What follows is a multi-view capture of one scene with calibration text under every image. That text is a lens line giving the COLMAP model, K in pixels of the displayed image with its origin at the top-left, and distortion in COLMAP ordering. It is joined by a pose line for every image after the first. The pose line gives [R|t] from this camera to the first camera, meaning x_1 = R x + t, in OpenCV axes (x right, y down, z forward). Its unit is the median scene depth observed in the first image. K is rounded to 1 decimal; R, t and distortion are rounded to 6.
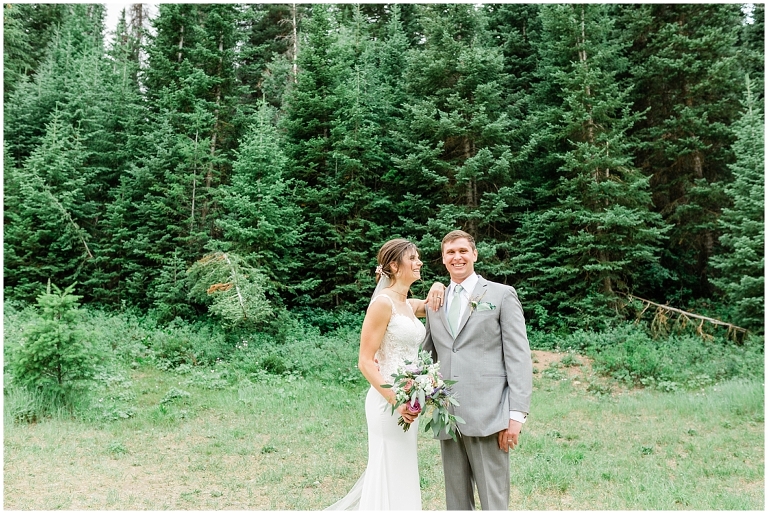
lens RADIAL K [[719.7, 0, 384.0], [0, 719.7, 257.0], [0, 0, 1]] dist [0.008427, -0.001435]
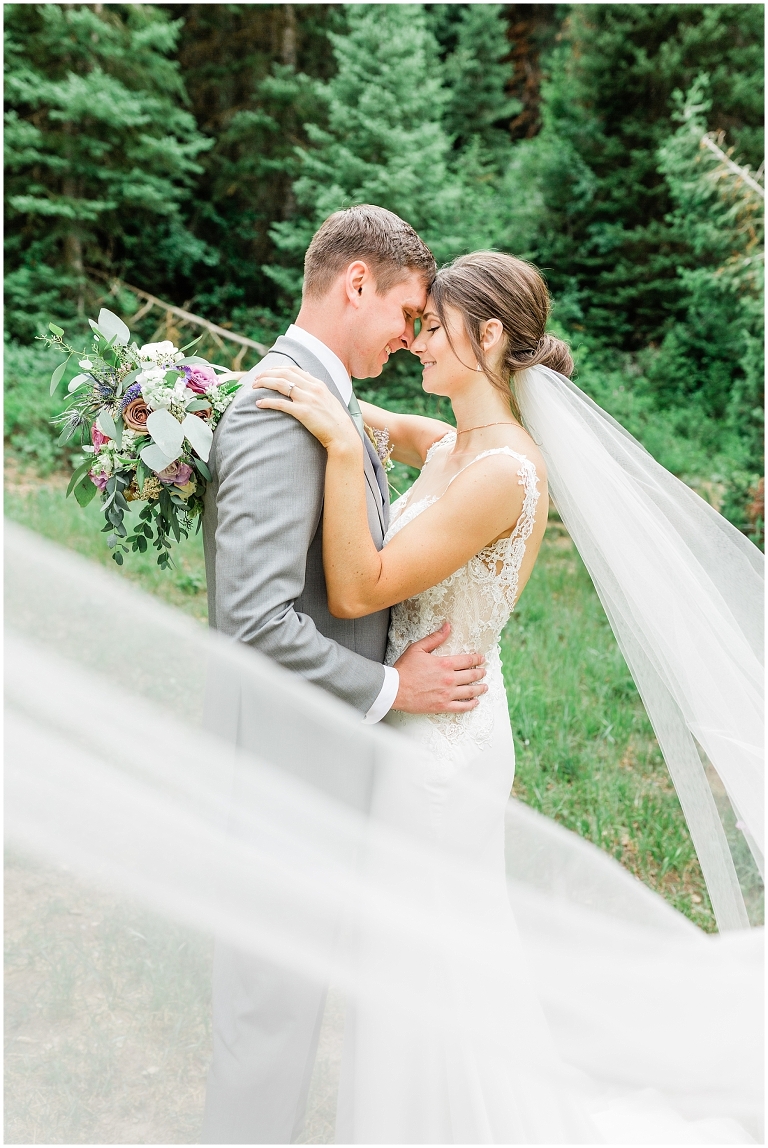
lens RADIAL K [[1075.8, 0, 384.0], [0, 1075.8, 574.0], [0, 0, 1]] dist [0.008427, -0.001435]
pose [[0.883554, 0.009559, 0.468232, 0.165118], [-0.147342, 0.954696, 0.258545, 0.027837], [-0.444548, -0.297429, 0.844934, 0.247109]]
